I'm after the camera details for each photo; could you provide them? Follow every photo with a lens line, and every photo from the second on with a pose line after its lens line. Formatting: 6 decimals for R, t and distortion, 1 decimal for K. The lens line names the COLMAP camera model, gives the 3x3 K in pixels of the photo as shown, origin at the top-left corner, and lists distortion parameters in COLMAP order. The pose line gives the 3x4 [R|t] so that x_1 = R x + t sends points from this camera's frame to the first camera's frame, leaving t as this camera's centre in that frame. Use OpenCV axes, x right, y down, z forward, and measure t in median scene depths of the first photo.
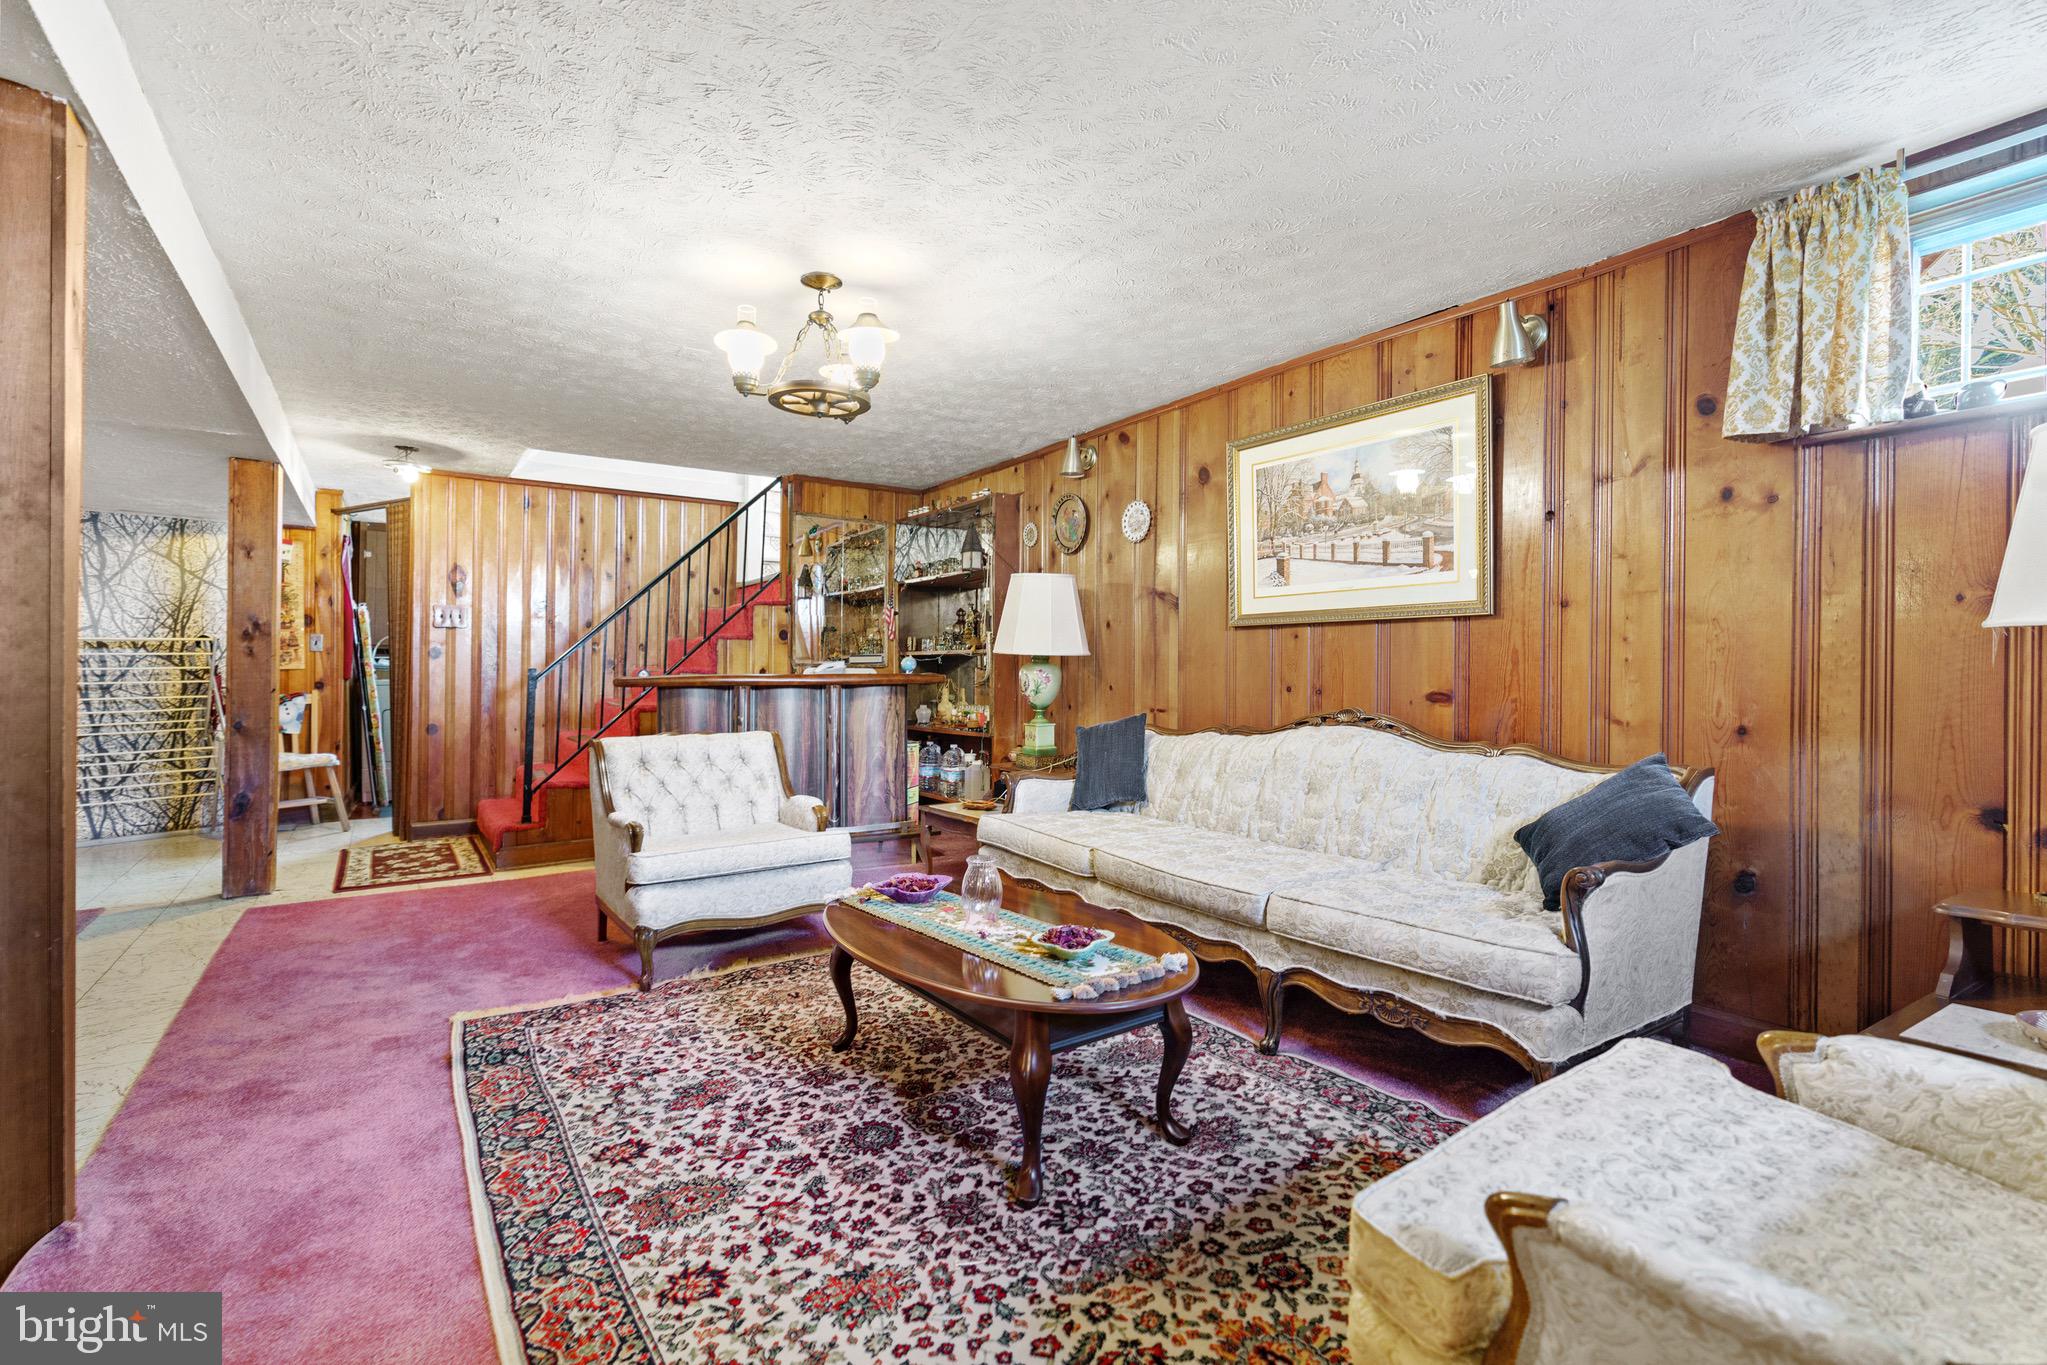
lens RADIAL K [[933.5, 0, 1023.5], [0, 933.5, 682.5], [0, 0, 1]] dist [-0.000166, -0.000109]
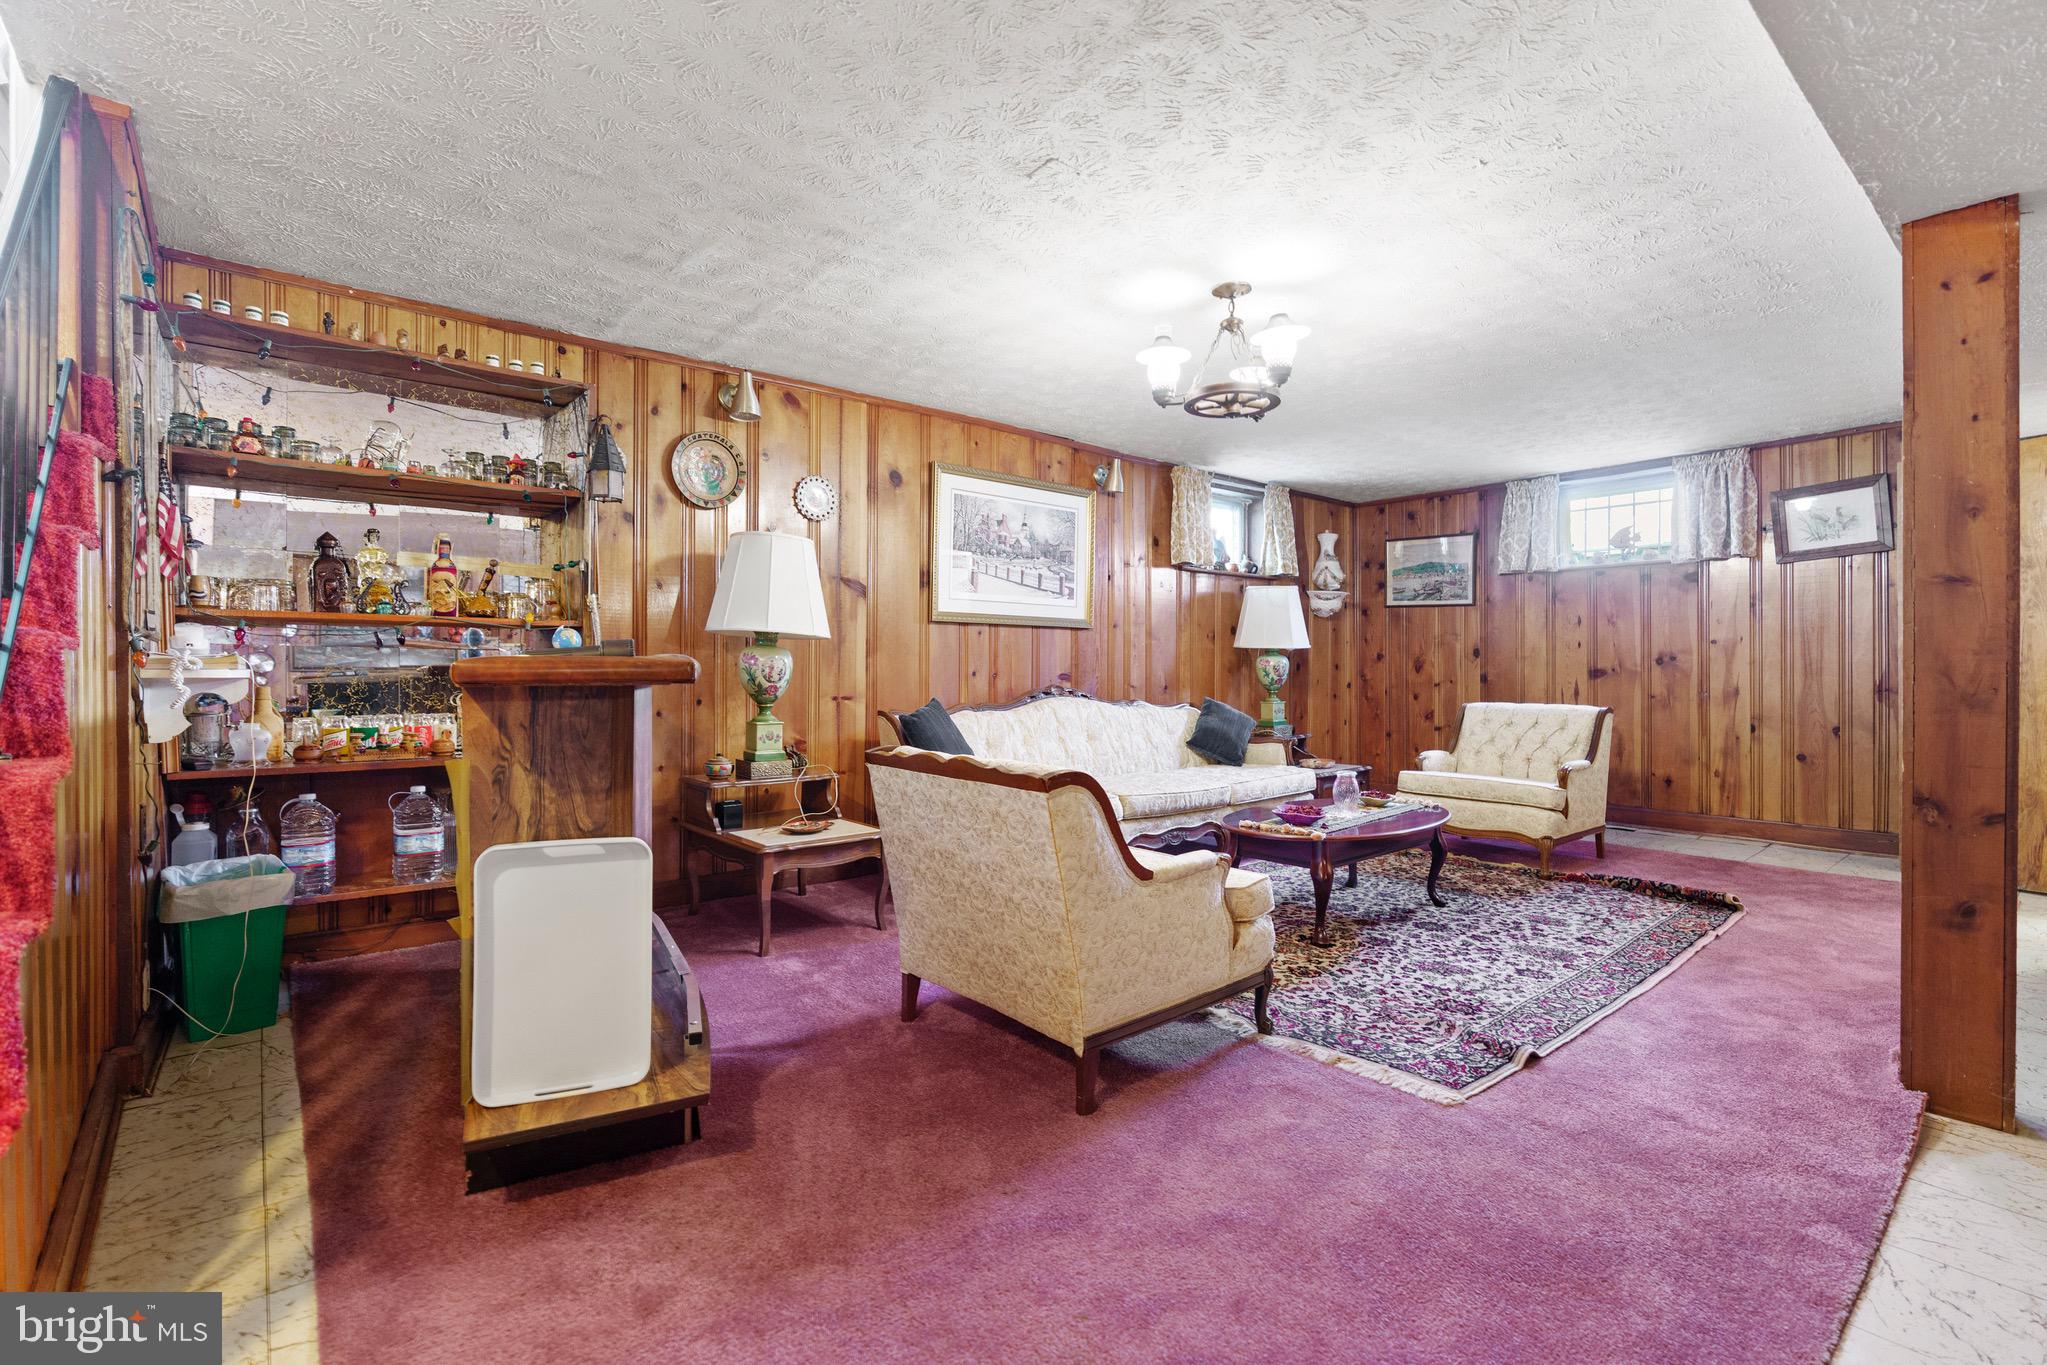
lens RADIAL K [[933.5, 0, 1023.5], [0, 933.5, 682.5], [0, 0, 1]] dist [-0.000166, -0.000109]
pose [[-0.106264, -0.013401, 0.994248, -1.302579], [0.014070, 0.999789, 0.014980, 0.000931], [-0.994238, 0.015581, -0.106053, 1.402267]]
